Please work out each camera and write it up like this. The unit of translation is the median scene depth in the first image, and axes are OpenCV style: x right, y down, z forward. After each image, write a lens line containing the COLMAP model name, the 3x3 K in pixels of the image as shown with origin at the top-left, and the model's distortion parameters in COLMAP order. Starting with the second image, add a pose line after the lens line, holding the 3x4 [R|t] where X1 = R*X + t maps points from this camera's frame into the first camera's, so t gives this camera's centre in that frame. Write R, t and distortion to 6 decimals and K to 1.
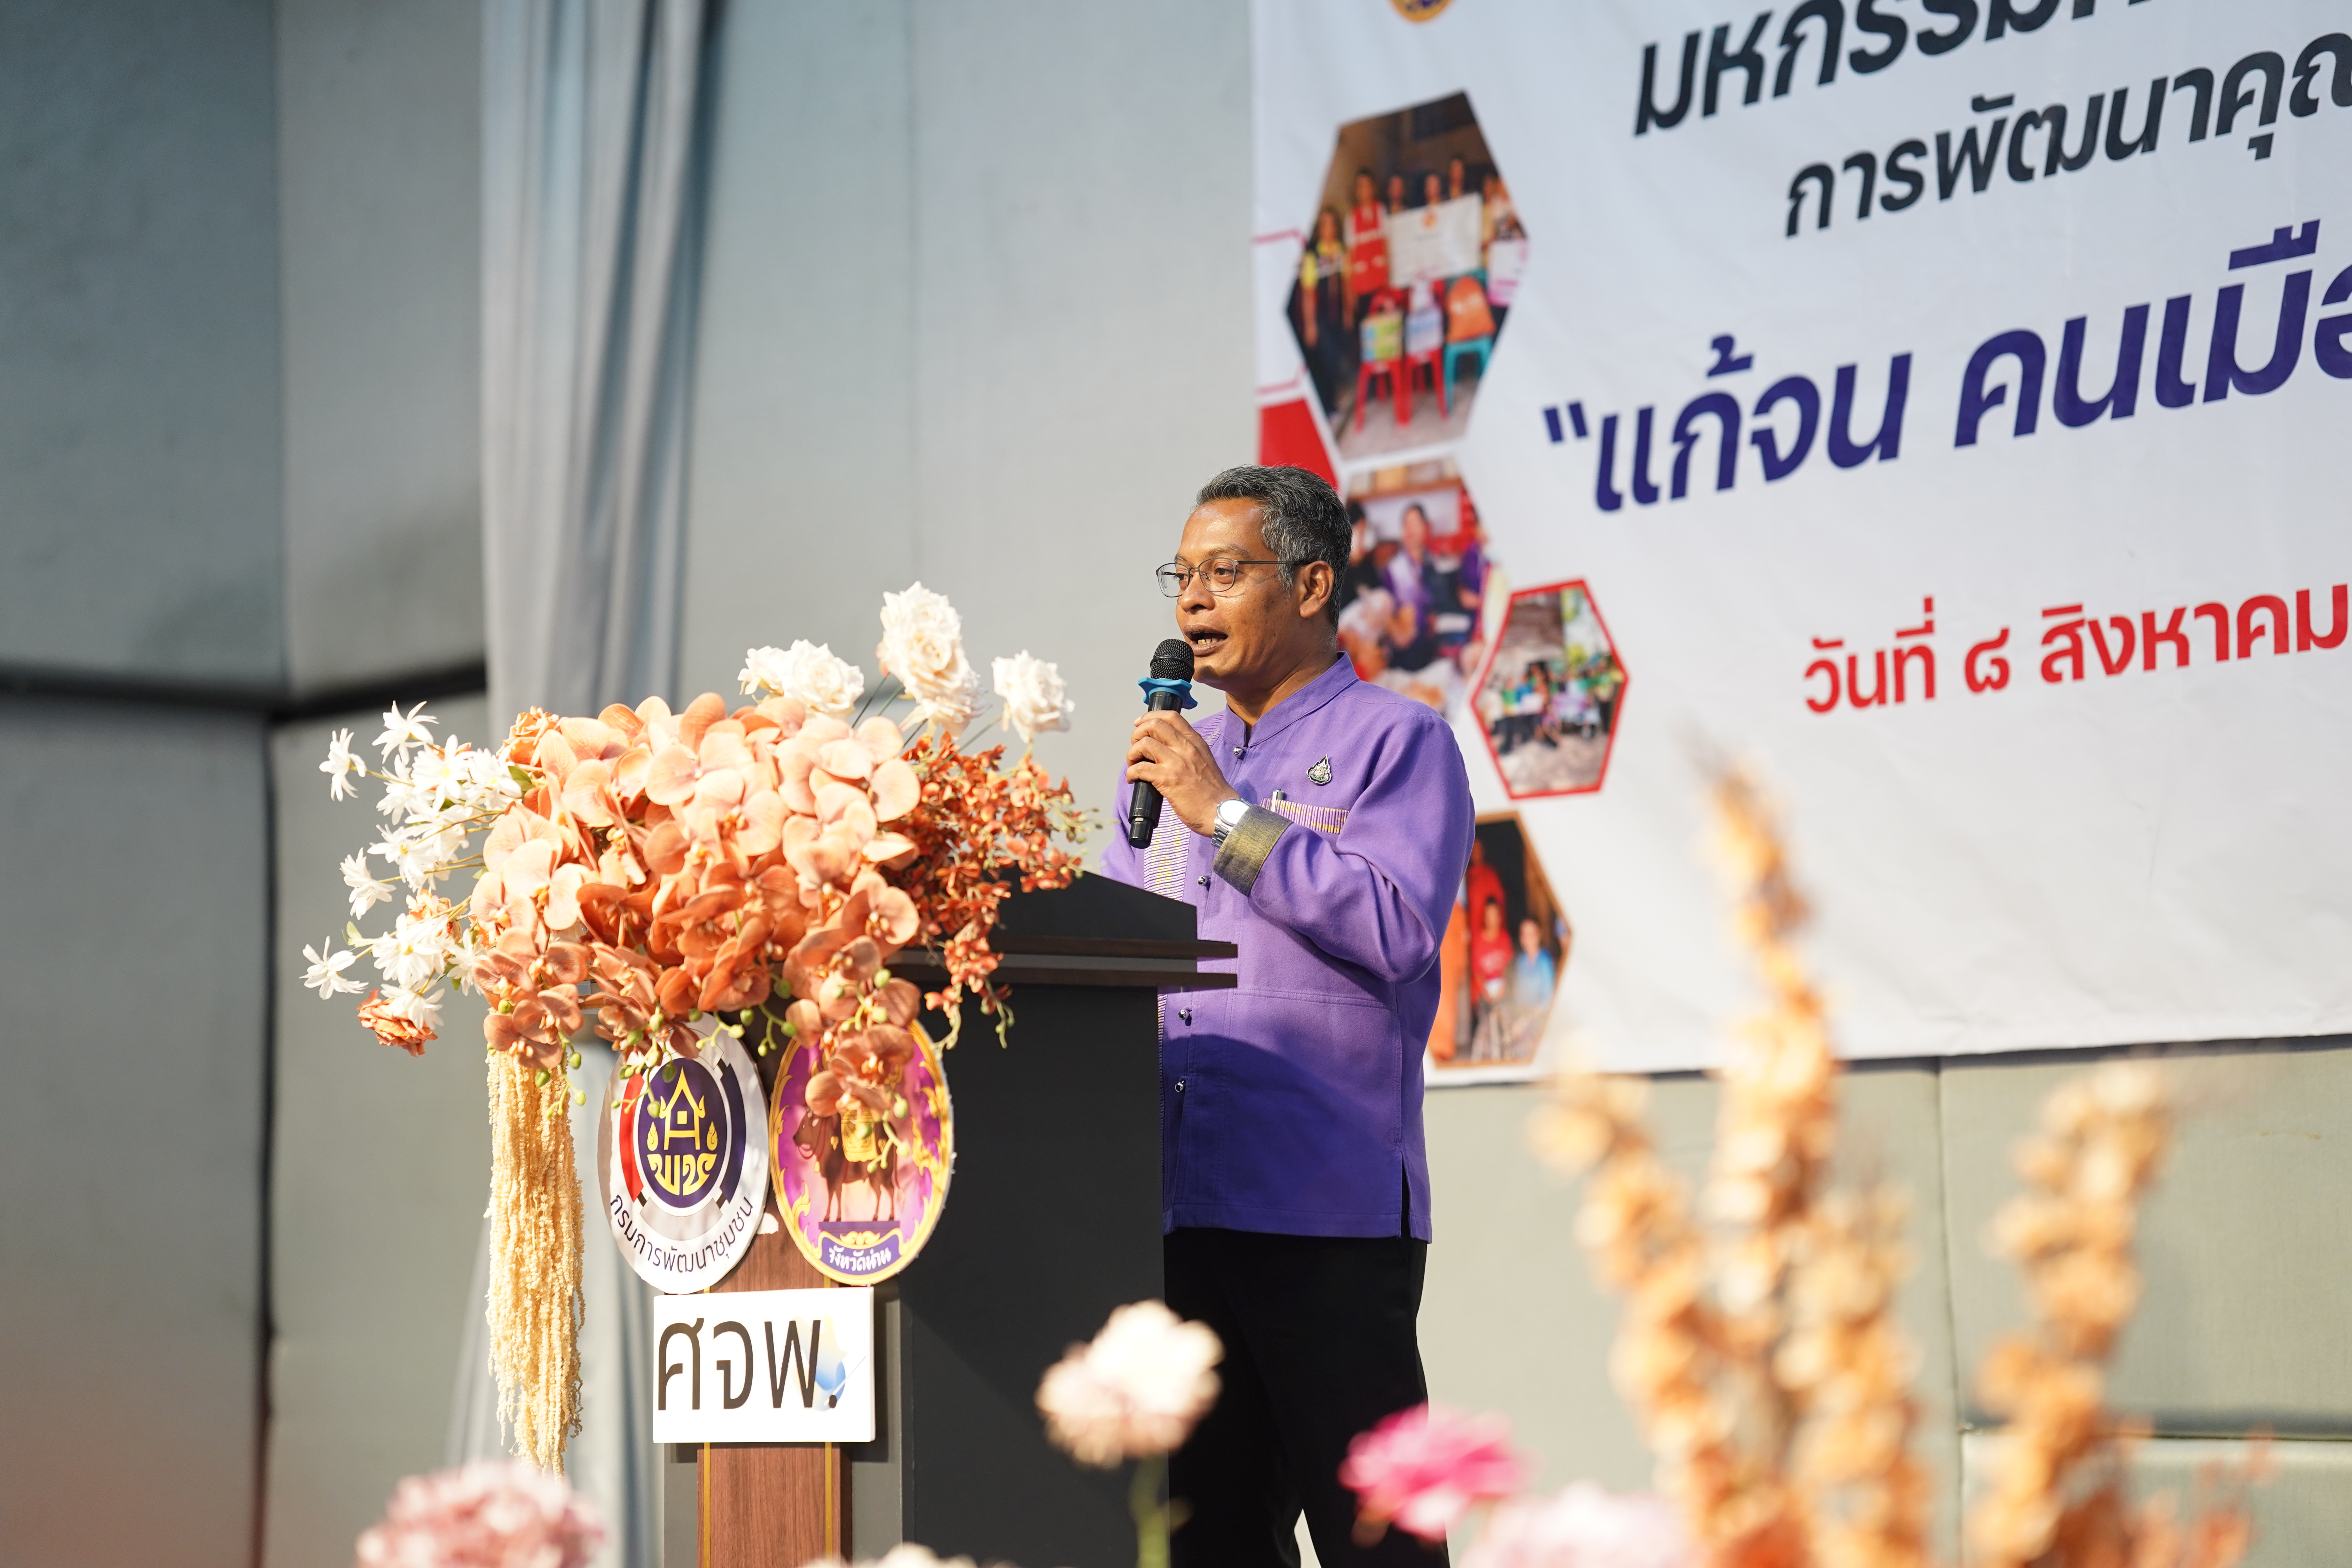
lens RADIAL K [[5677.5, 0, 1112.5], [0, 5677.5, 787.8], [0, 0, 1]] dist [0.843473, 0.671663]
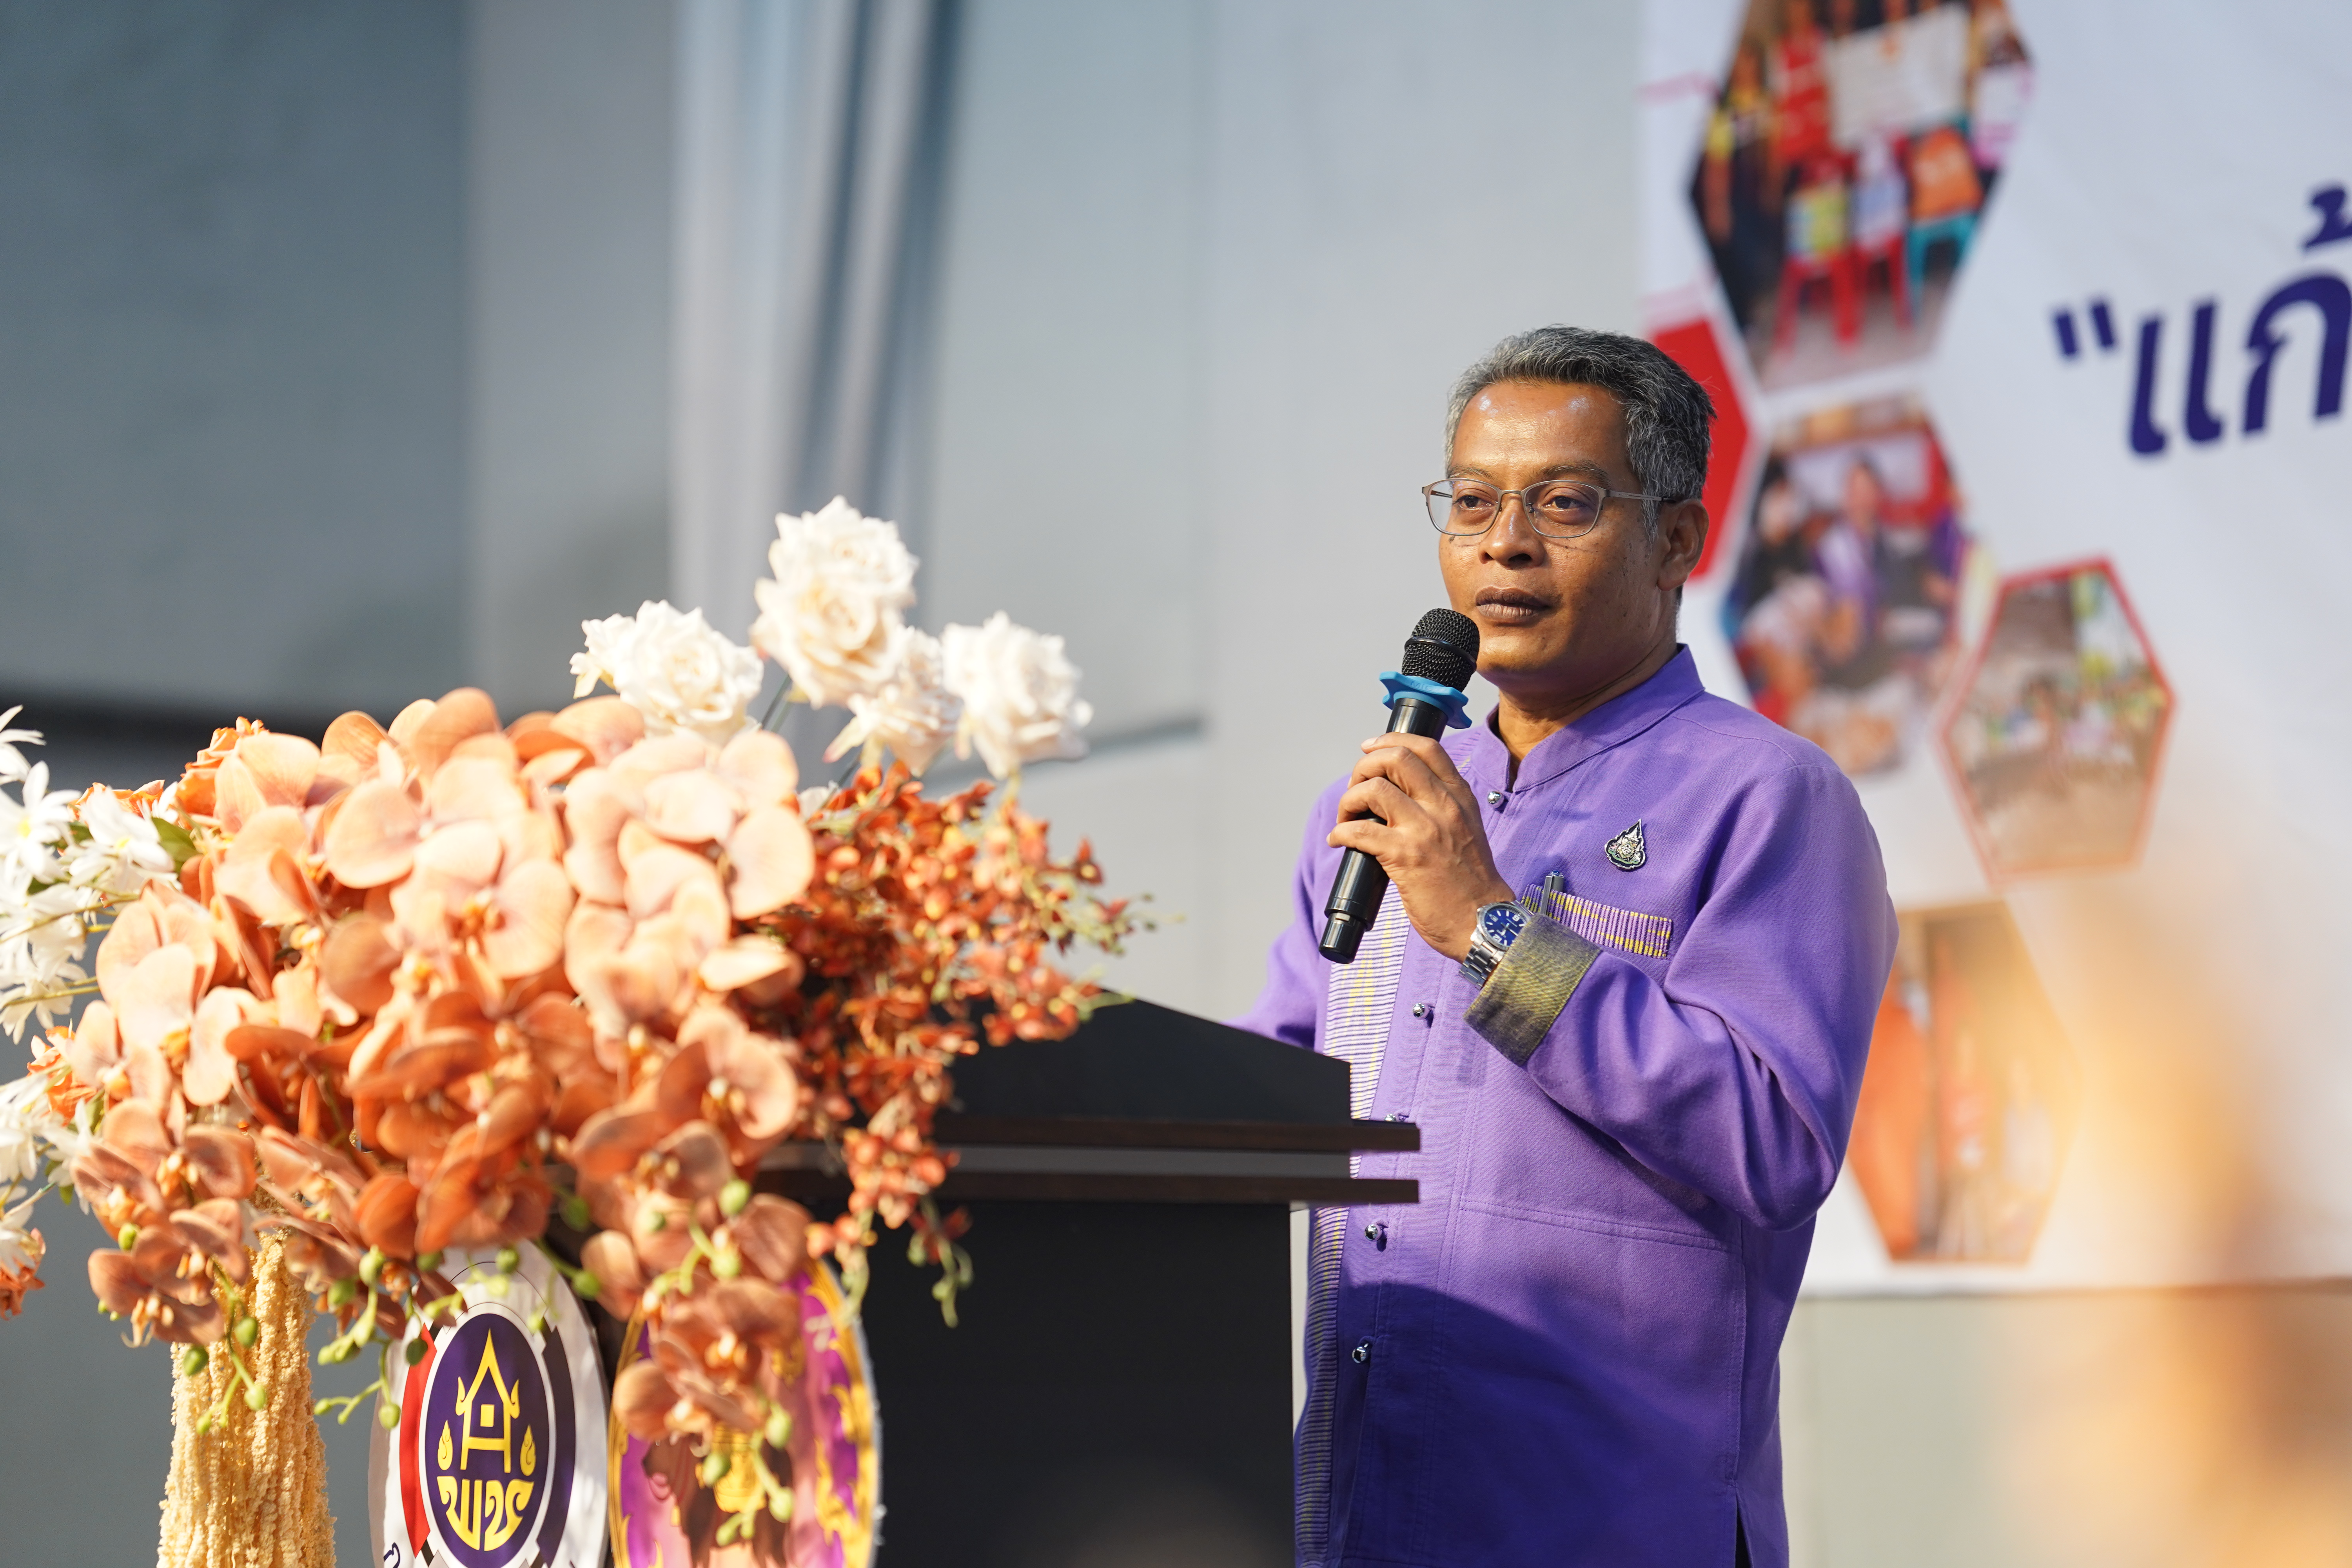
lens RADIAL K [[5677.5, 0, 1112.5], [0, 5677.5, 787.8], [0, 0, 1]] dist [0.843473, 0.671663]
pose [[0.994668, 0.002694, -0.103098, 0.052642], [-0.003929, 0.999923, -0.011775, -0.000312], [0.103058, 0.012118, 0.994602, 0.430915]]
